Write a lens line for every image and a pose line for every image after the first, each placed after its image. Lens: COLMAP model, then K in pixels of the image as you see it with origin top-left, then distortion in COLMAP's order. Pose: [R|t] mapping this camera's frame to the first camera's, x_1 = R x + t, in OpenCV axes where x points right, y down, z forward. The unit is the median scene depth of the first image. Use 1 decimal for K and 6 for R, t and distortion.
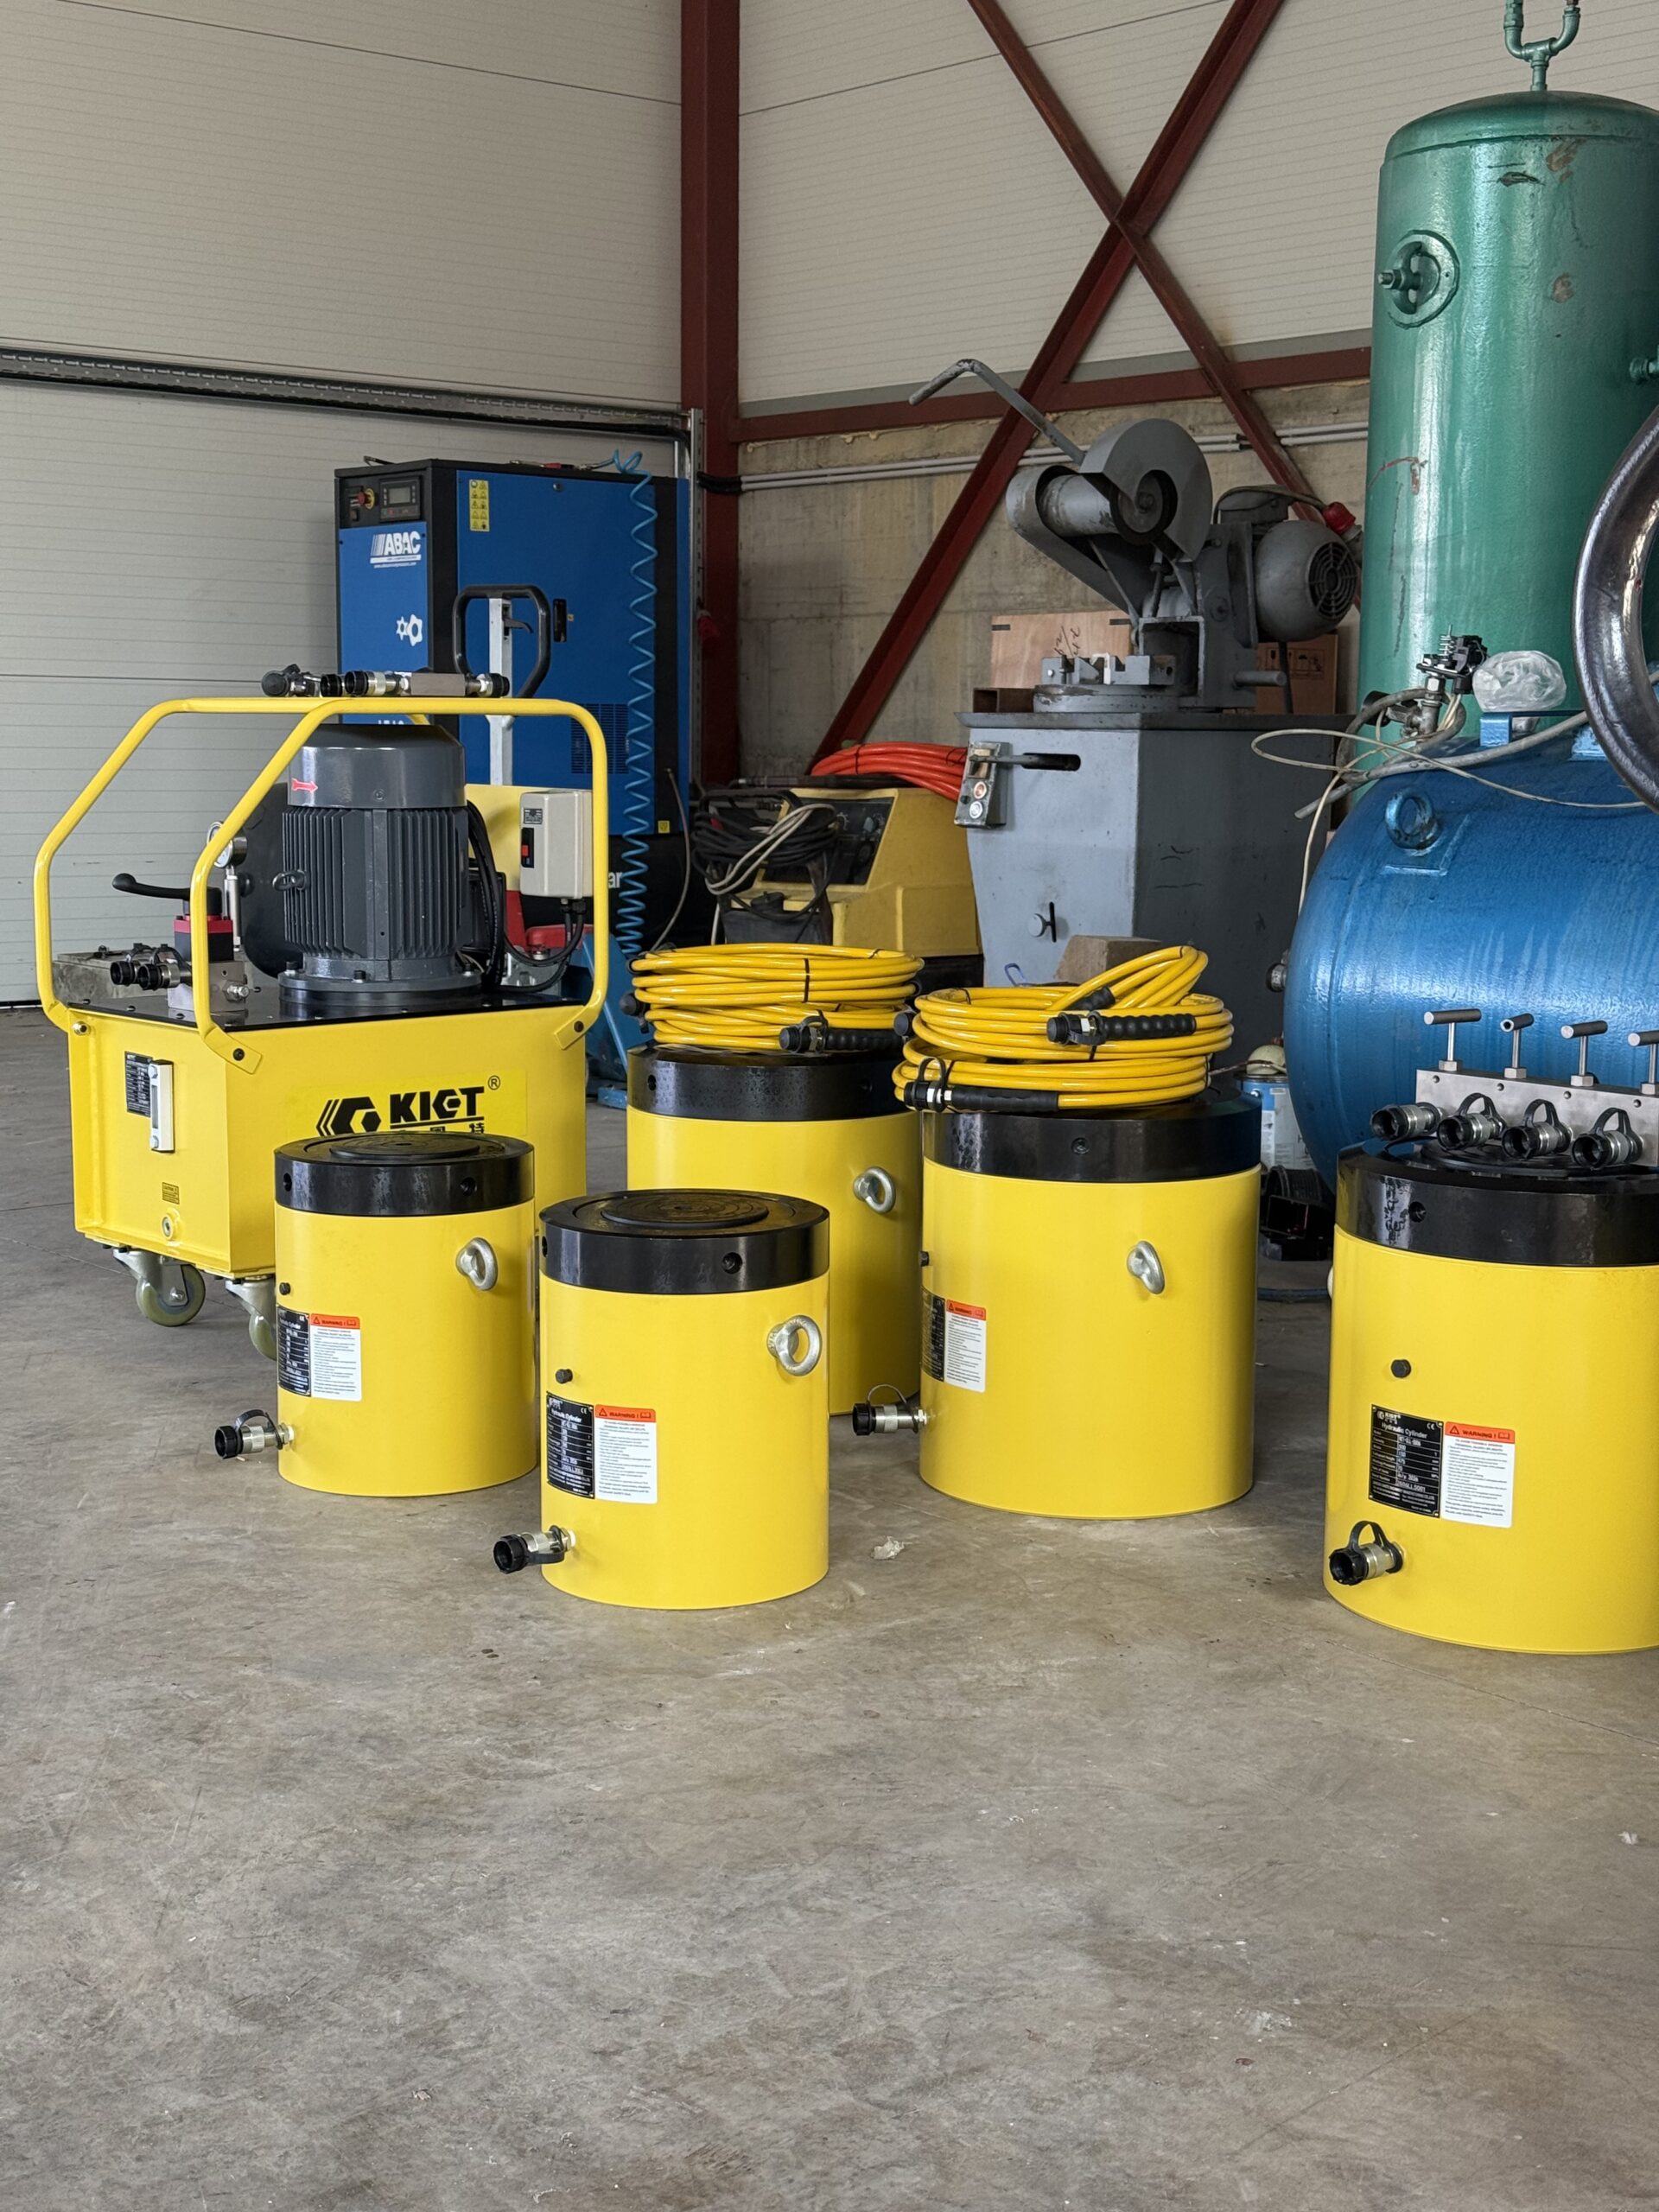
lens RADIAL K [[3089.2, 0, 816.5], [0, 3089.2, 1095.7], [0, 0, 1]] dist [0.185251, -0.358741]
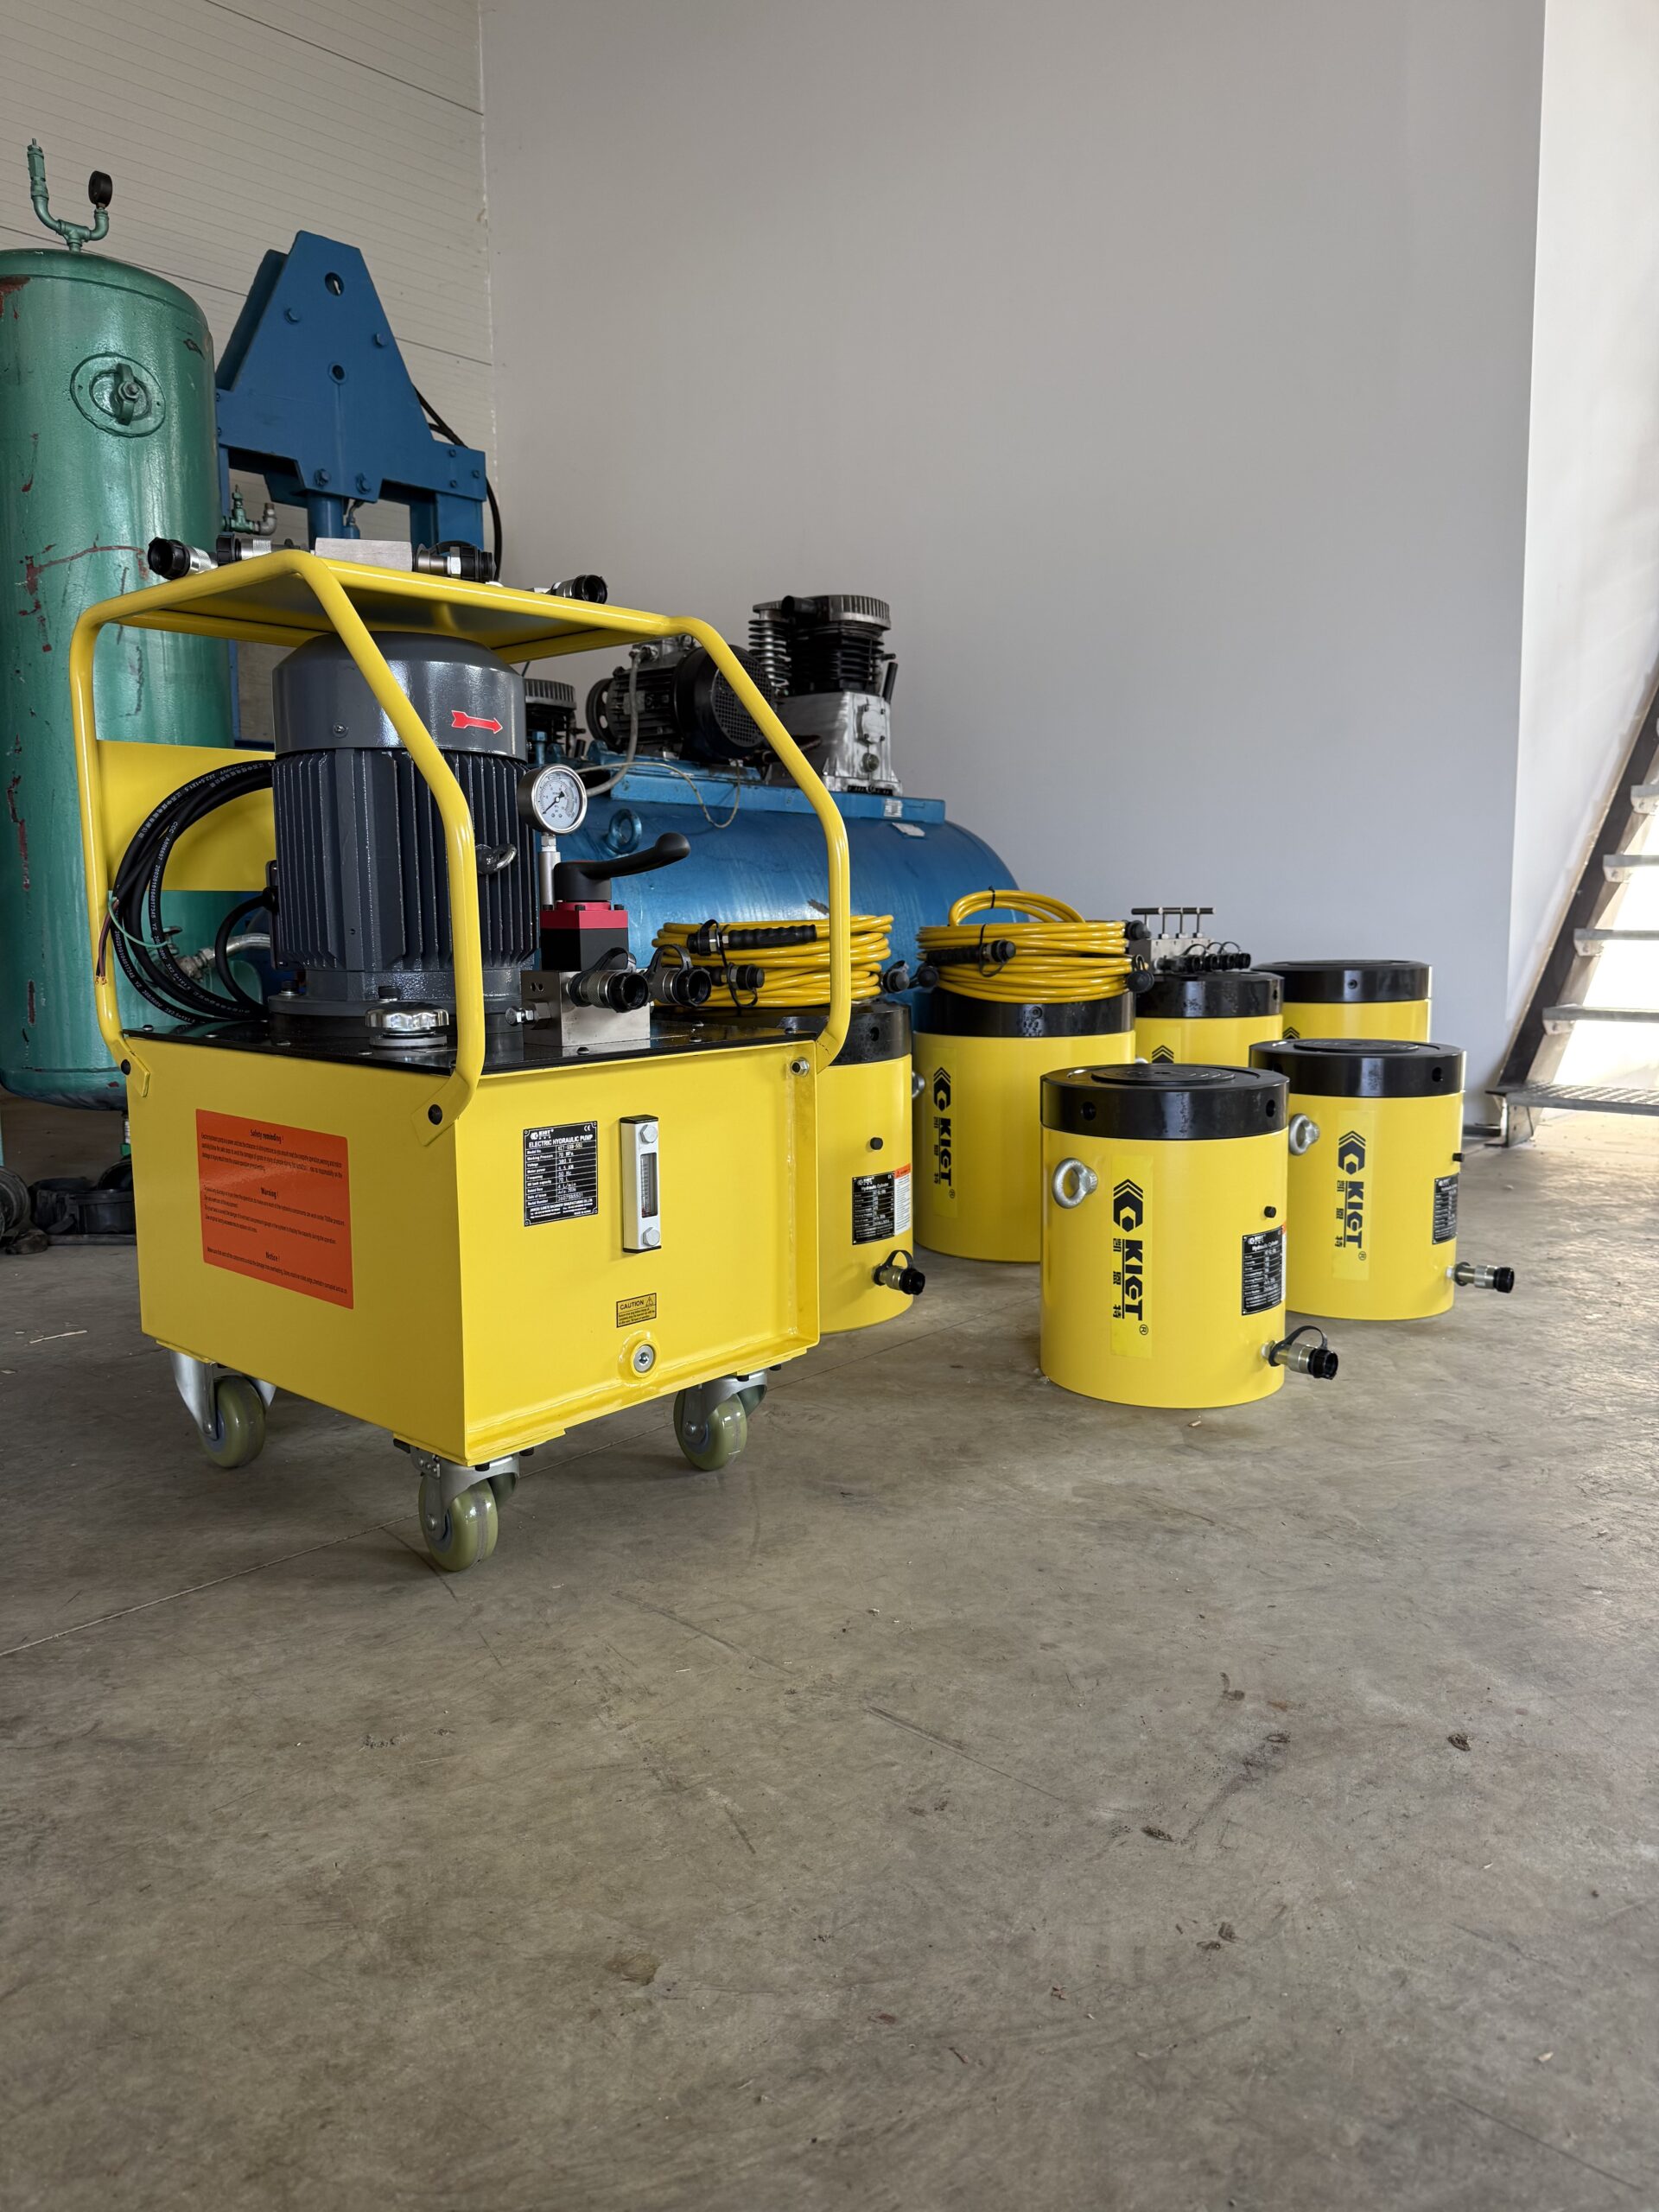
lens RADIAL K [[1545.1, 0, 824.2], [0, 1545.1, 1098.1], [0, 0, 1]] dist [0.180878, -0.366506]
pose [[-0.136095, -0.123866, 0.982922, -0.554315], [0.139839, 0.979818, 0.142836, -0.058656], [-0.980777, 0.156890, -0.116027, 1.010972]]
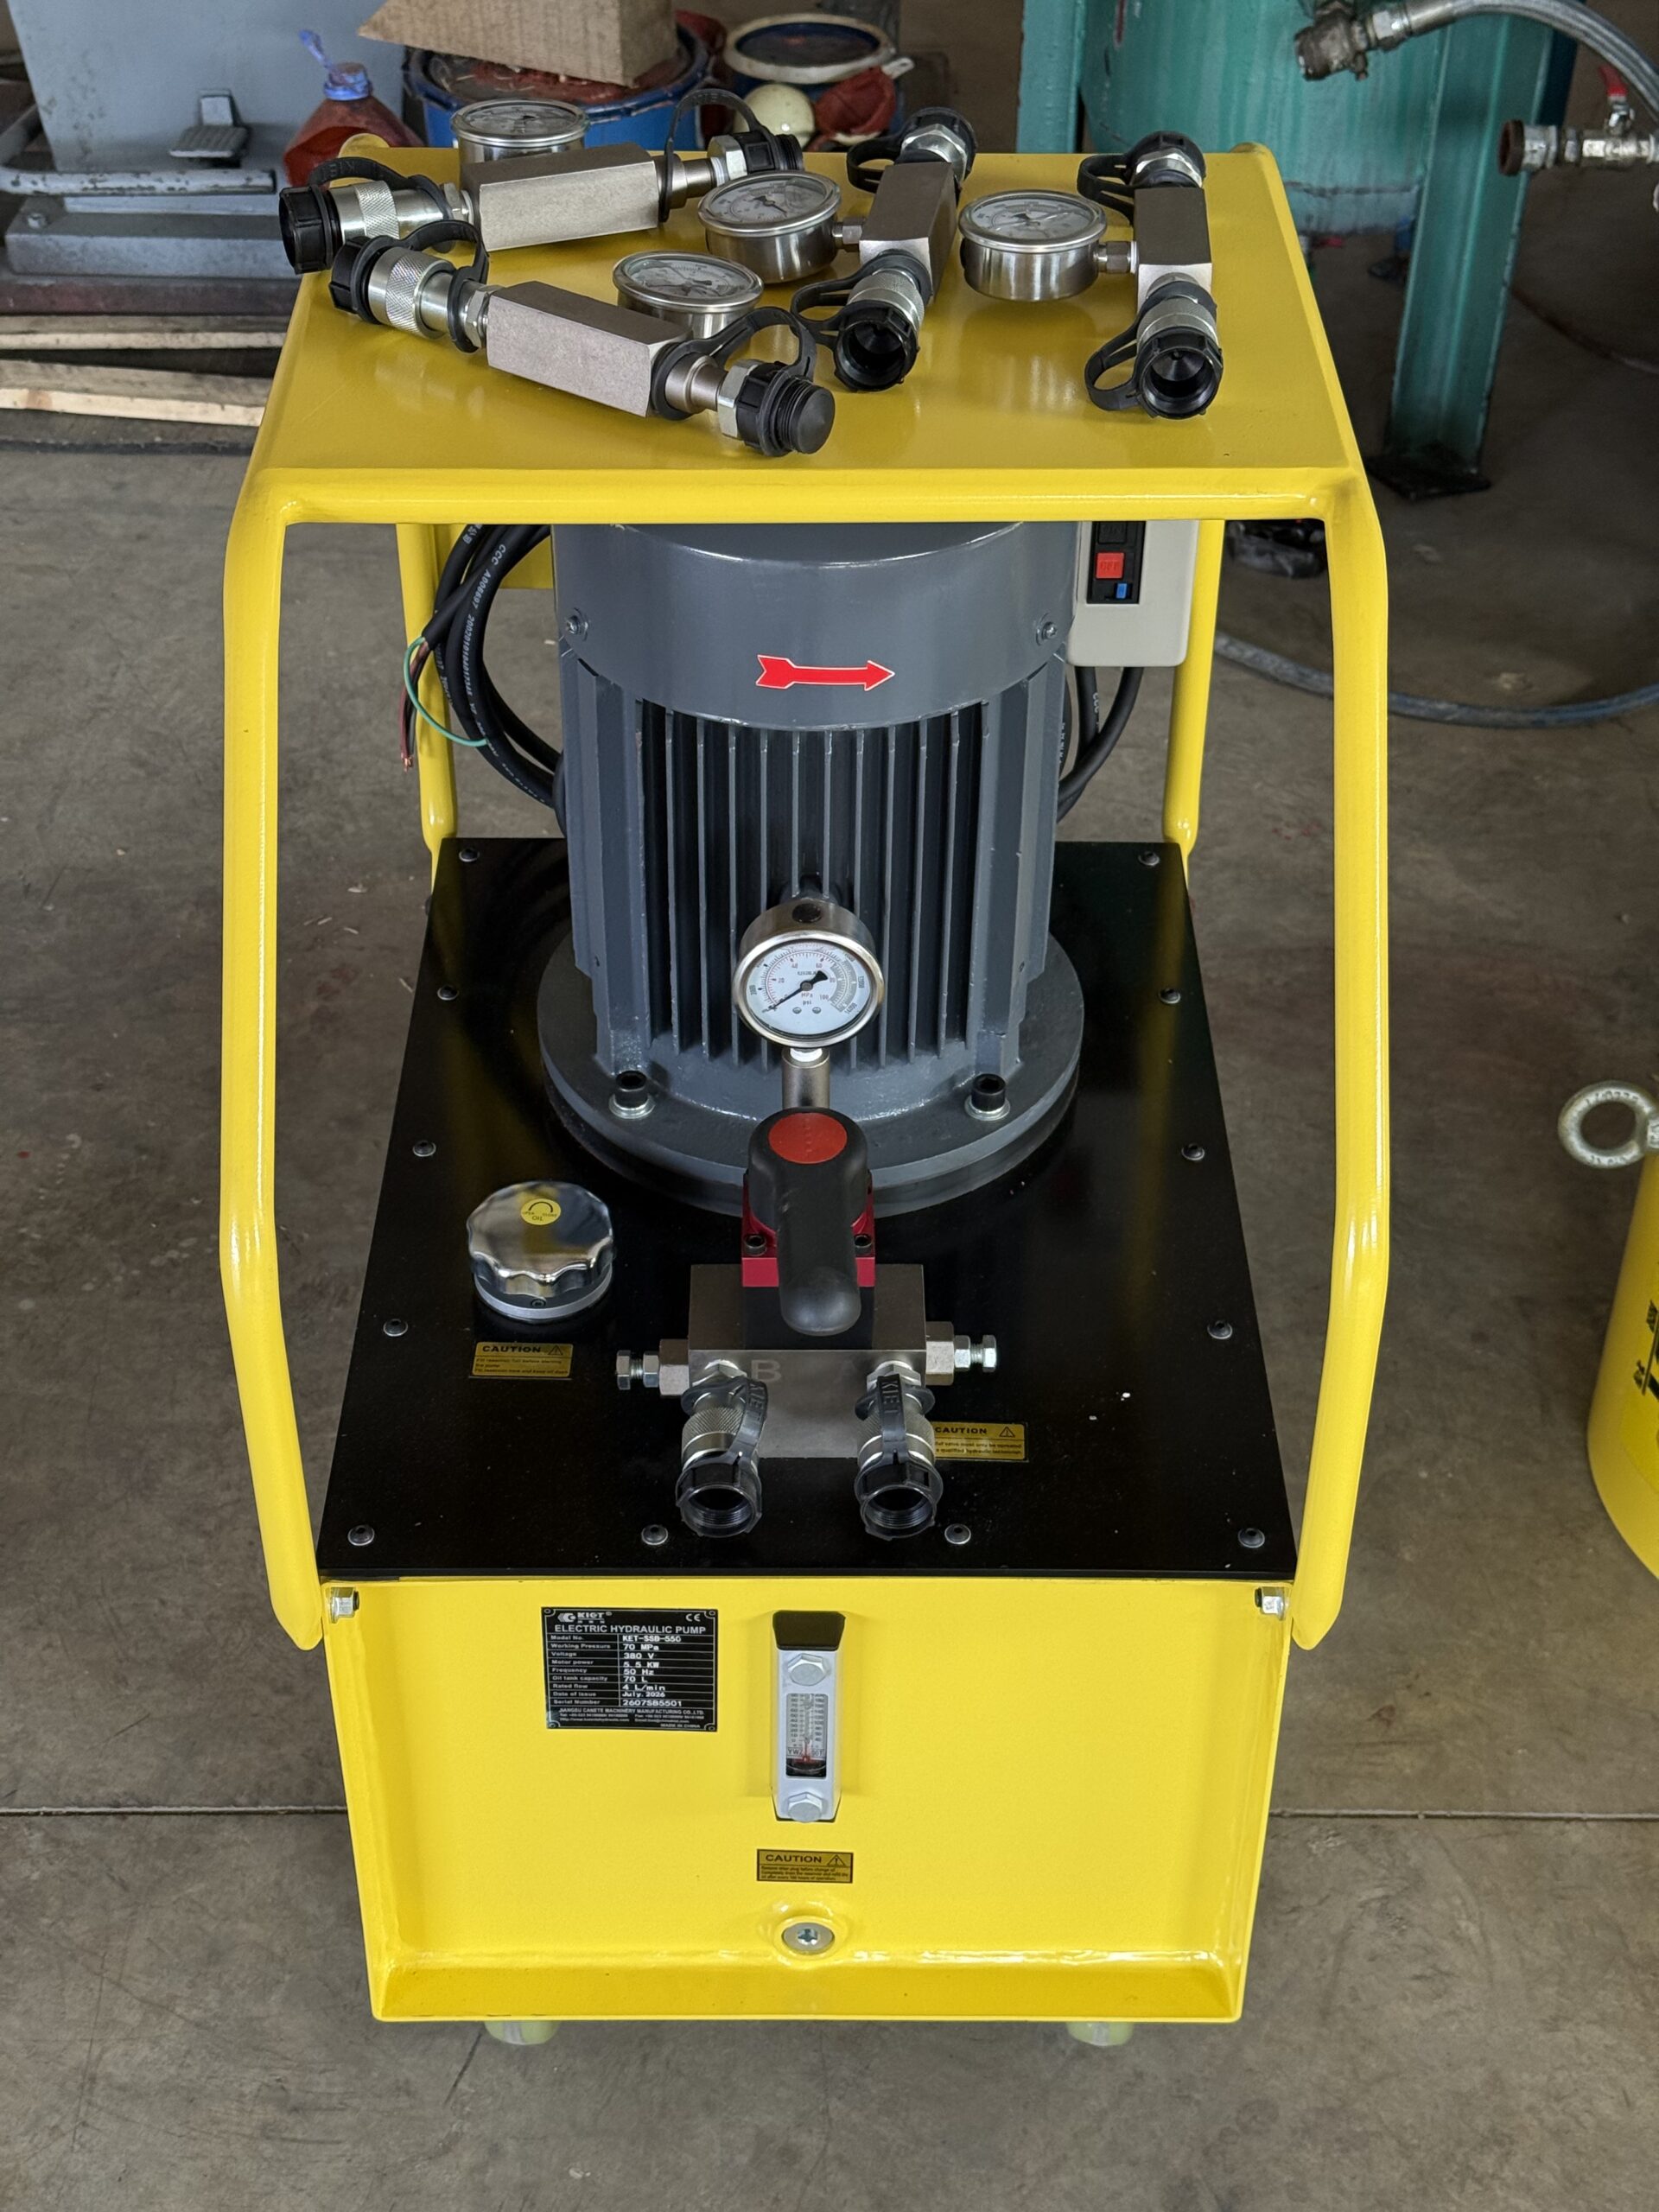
lens RADIAL K [[3089.2, 0, 816.5], [0, 3089.2, 1095.7], [0, 0, 1]] dist [0.185251, -0.358741]
pose [[0.641793, -0.469708, 0.606198, -0.391906], [0.092819, 0.832242, 0.546587, -0.245523], [-0.761240, -0.294529, 0.577725, 0.832086]]
